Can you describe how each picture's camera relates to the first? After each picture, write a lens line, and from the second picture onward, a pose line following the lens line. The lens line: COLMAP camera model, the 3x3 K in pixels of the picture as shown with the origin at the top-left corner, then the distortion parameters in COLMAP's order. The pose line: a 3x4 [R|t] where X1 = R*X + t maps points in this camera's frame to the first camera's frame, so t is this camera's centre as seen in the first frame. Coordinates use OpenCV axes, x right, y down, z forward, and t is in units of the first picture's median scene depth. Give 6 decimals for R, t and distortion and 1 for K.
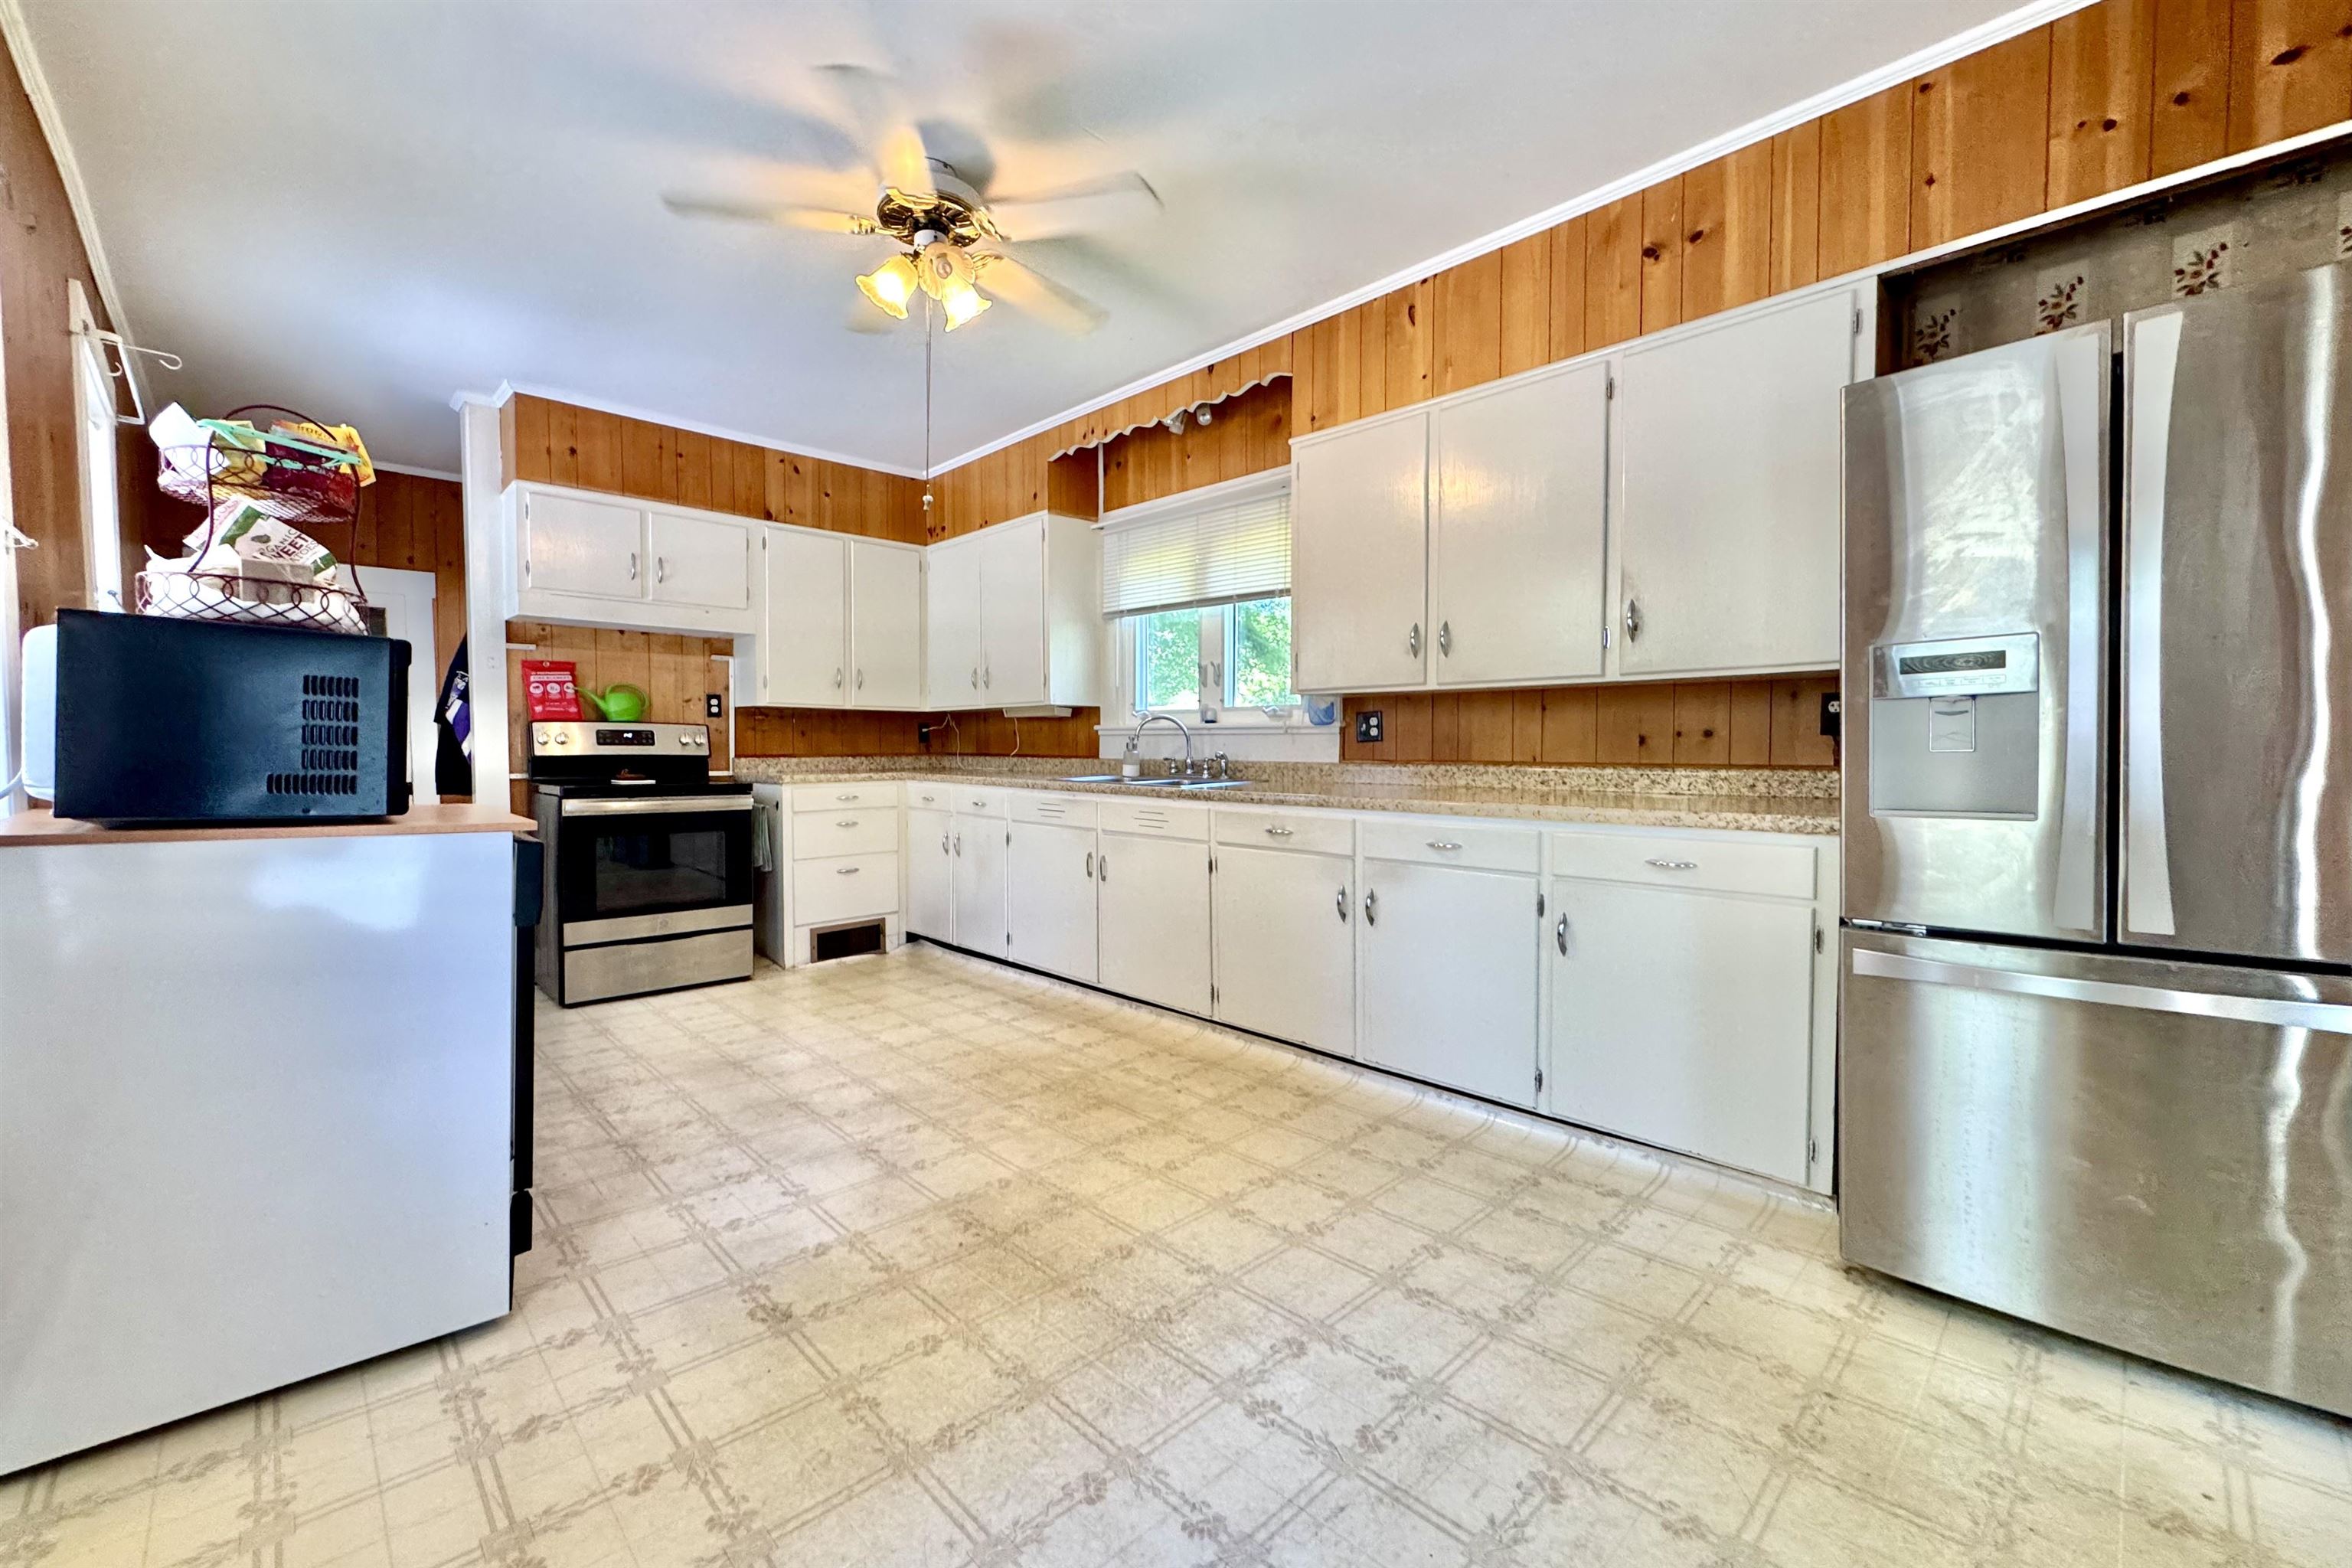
lens RADIAL K [[940.1, 0, 1174.4], [0, 940.1, 775.9], [0, 0, 1]] dist [-0.002985, 0.000506]
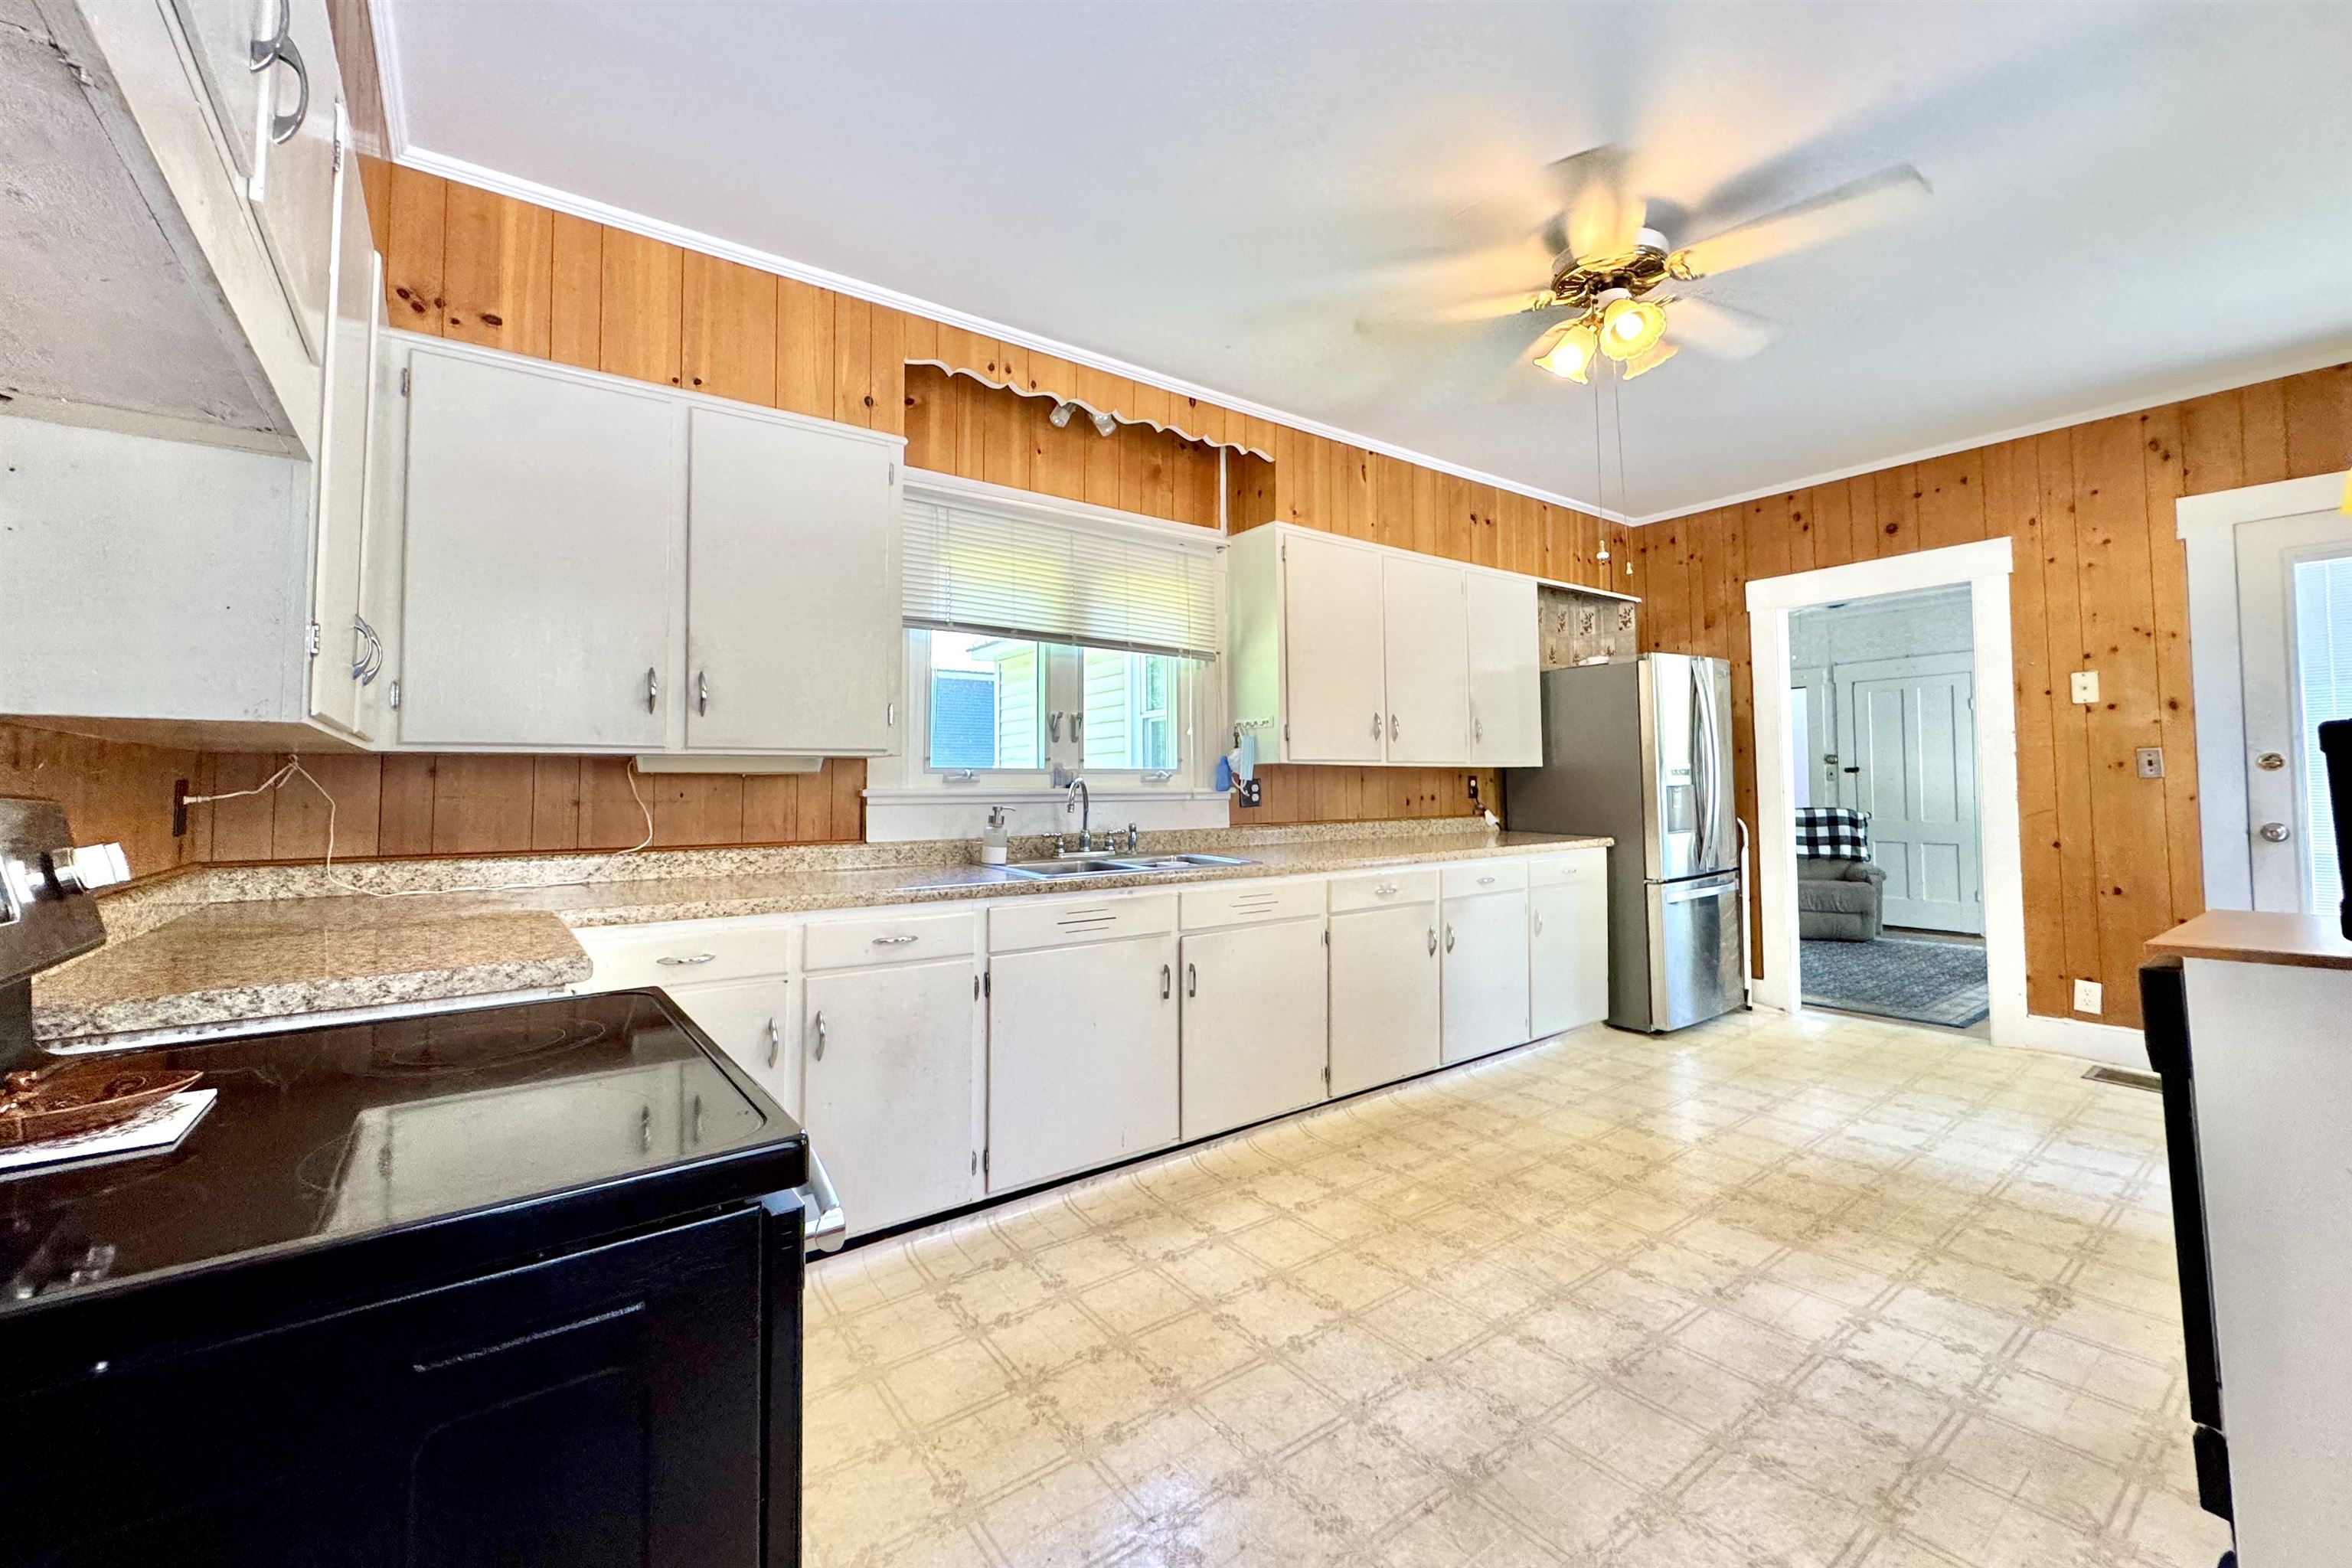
lens RADIAL K [[940.1, 0, 1174.6], [0, 940.1, 743.2], [0, 0, 1]] dist [-0.002985, 0.000506]
pose [[0.135944, 0.042212, 0.989817, -1.009614], [0.039433, 0.998070, -0.047980, -0.069853], [-0.989931, 0.045554, 0.134017, 1.076860]]
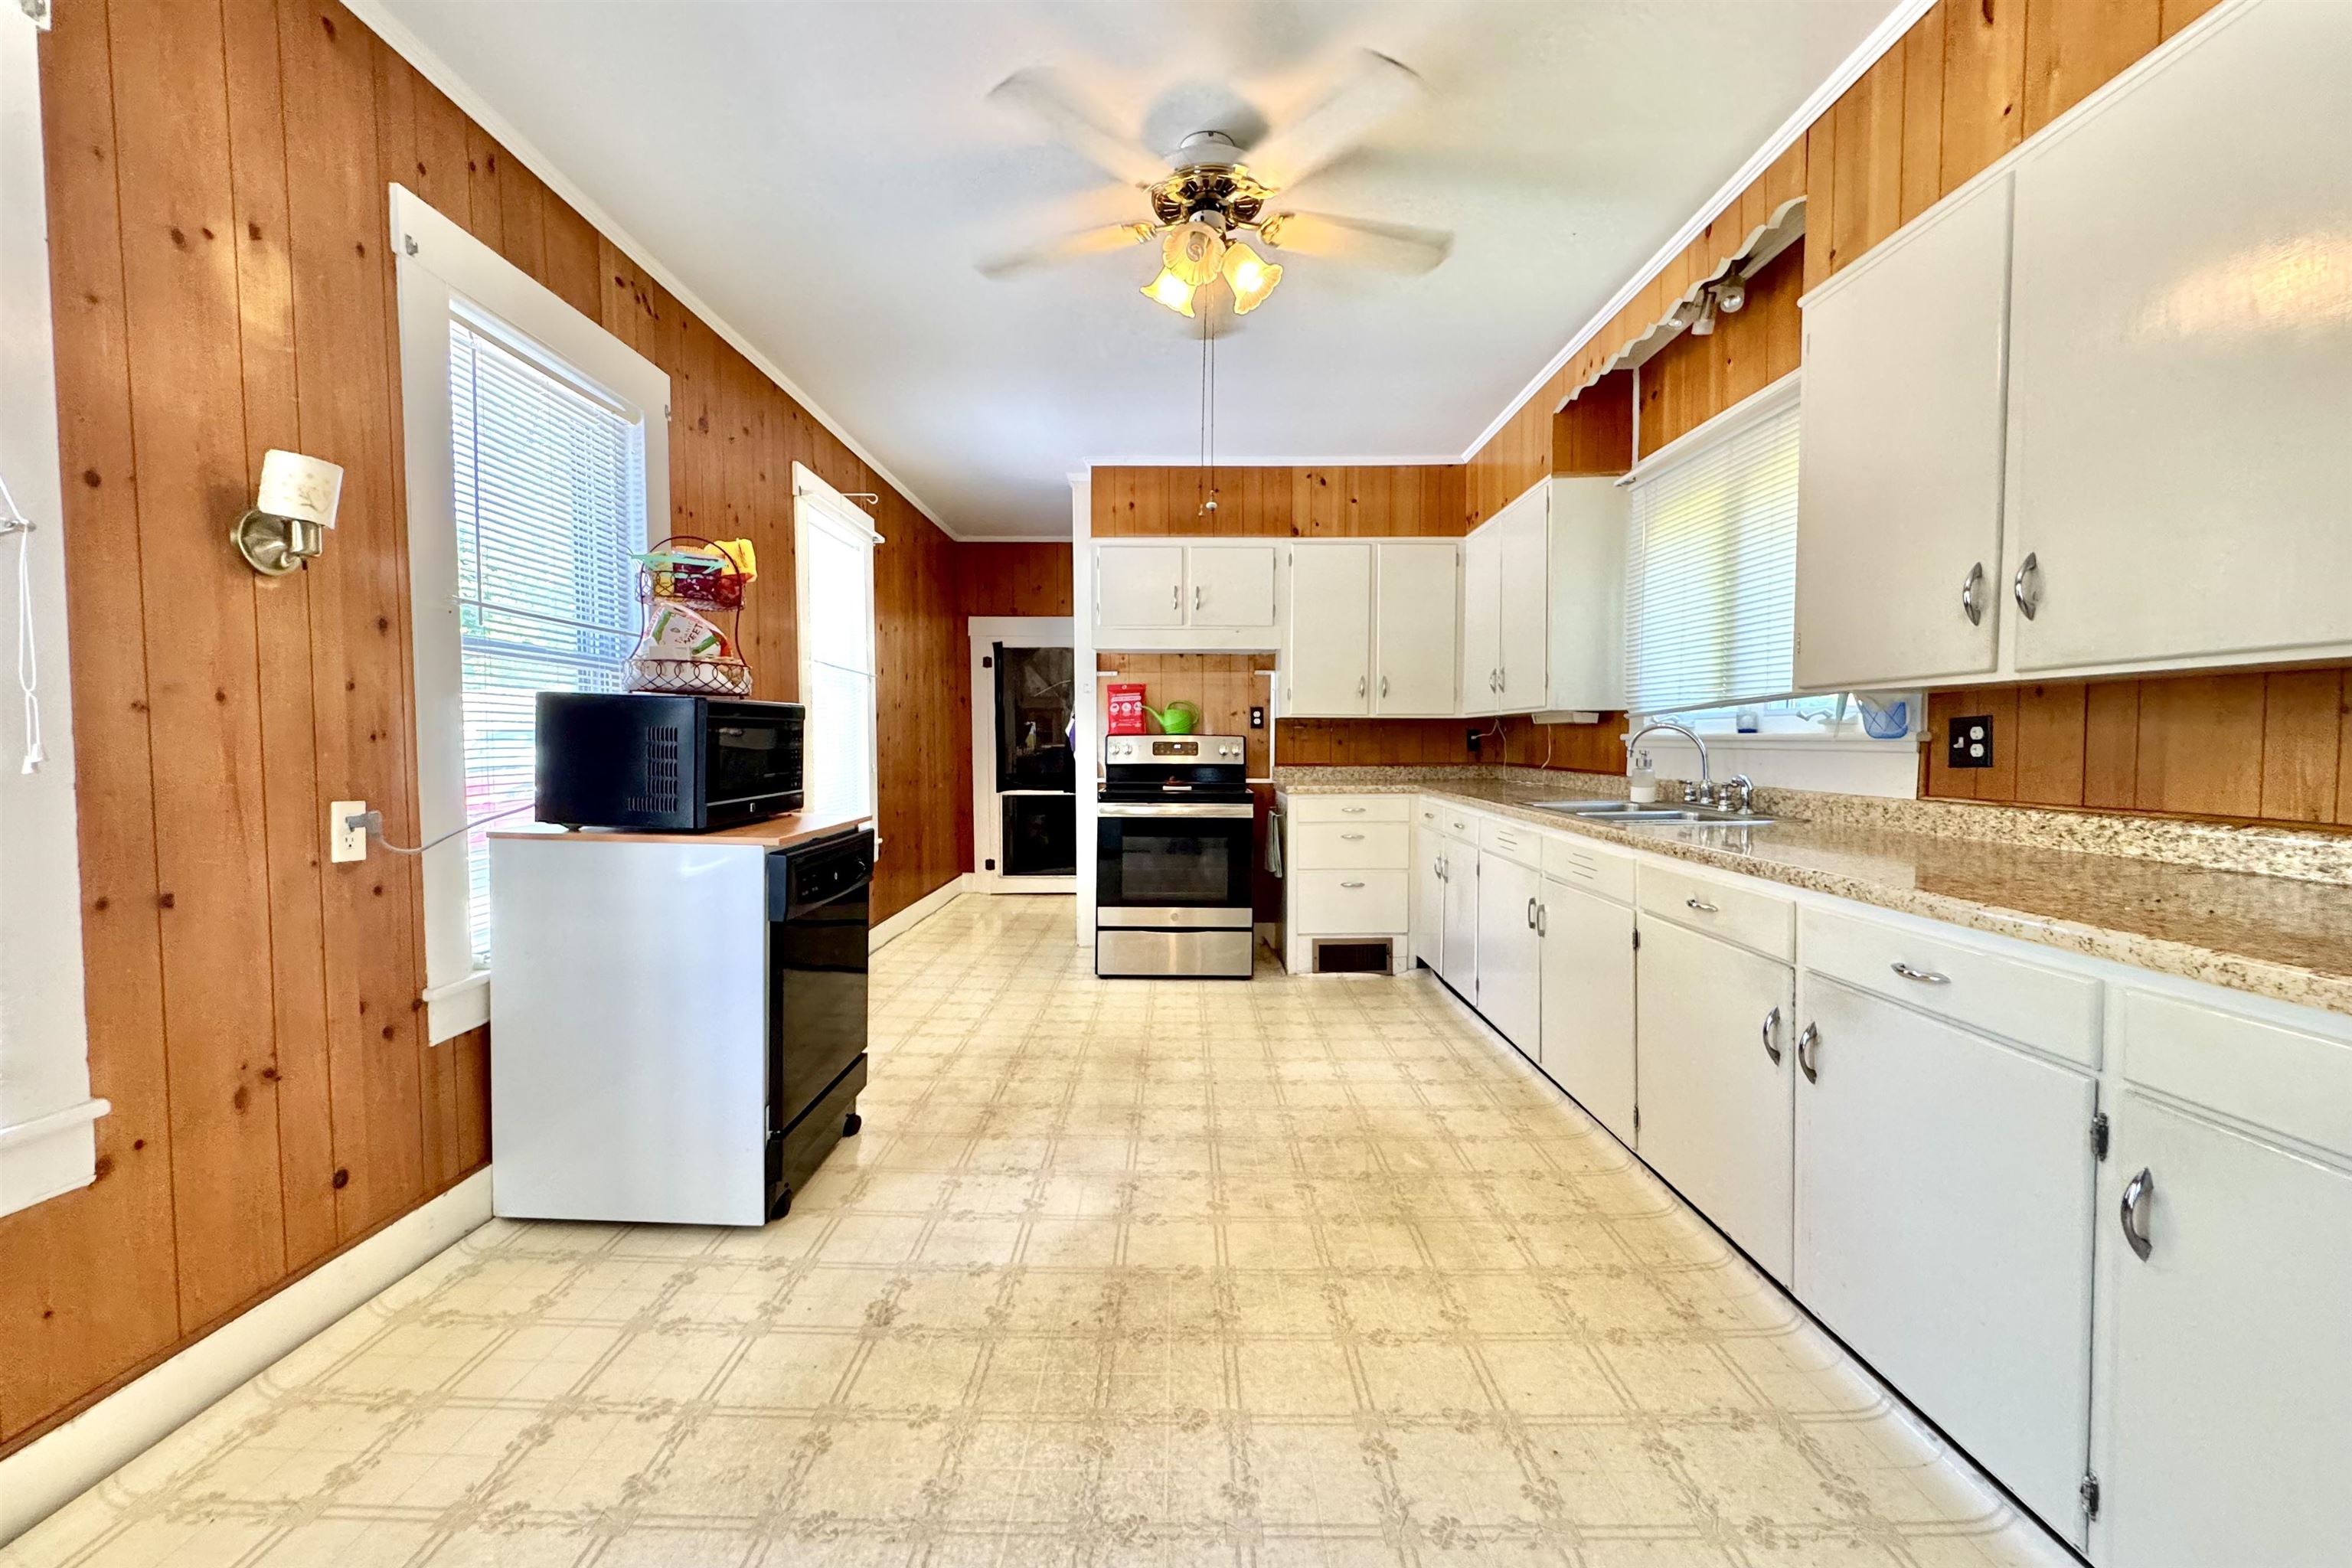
lens RADIAL K [[940.1, 0, 1176.5], [0, 940.1, 778.6], [0, 0, 1]] dist [-0.002985, 0.000506]
pose [[0.714503, 0.026043, -0.699148, 0.303000], [-0.019985, 0.999659, 0.016813, -0.033512], [0.699347, 0.001959, 0.714780, 0.262856]]
